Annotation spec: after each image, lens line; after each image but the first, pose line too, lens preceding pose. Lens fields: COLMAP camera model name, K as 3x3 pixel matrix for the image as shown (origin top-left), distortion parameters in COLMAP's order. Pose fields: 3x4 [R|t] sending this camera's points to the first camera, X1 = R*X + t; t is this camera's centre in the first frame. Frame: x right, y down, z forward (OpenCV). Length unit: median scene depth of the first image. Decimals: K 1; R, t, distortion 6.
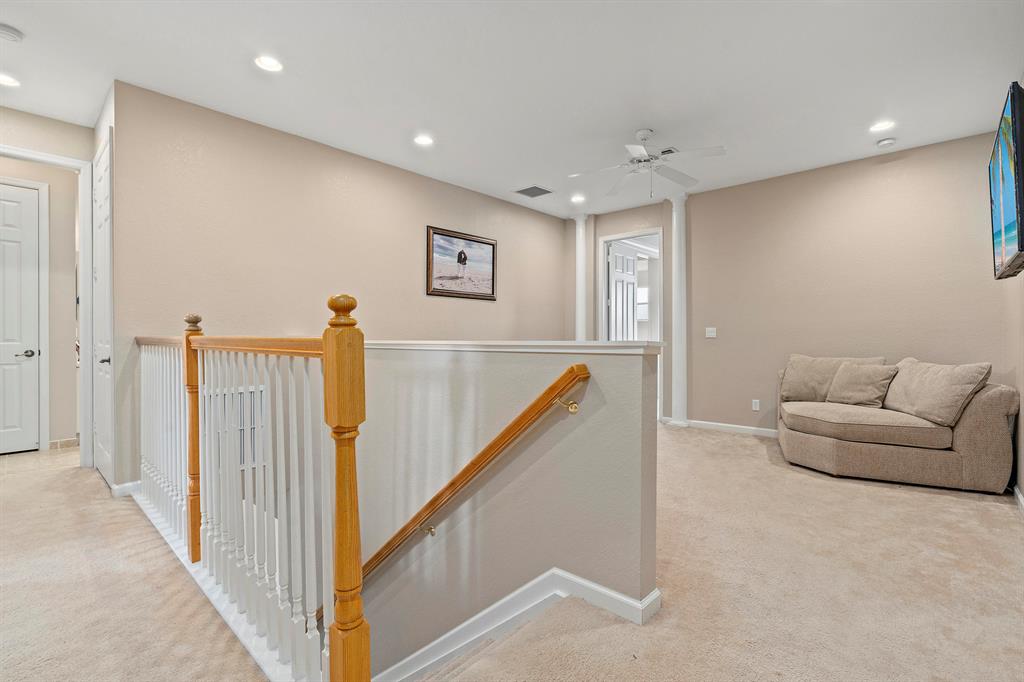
lens RADIAL K [[469.9, 0, 512.0], [0, 469.9, 341.0], [0, 0, 1]] dist [-0.001173, -0.000107]
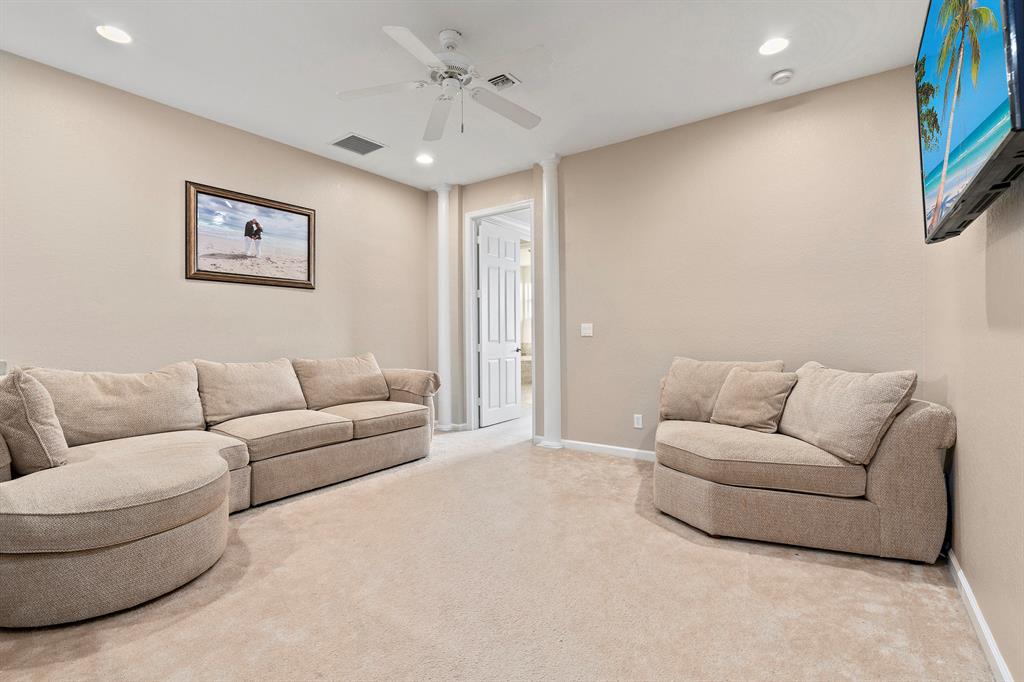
lens RADIAL K [[469.4, 0, 512.3], [0, 469.4, 339.2], [0, 0, 1]] dist [-0.003234, 0.000133]
pose [[0.993586, -0.008322, 0.112774, 0.278669], [0.008386, 0.999965, -0.000093, -0.004043], [-0.112770, 0.001038, 0.993621, 0.302058]]
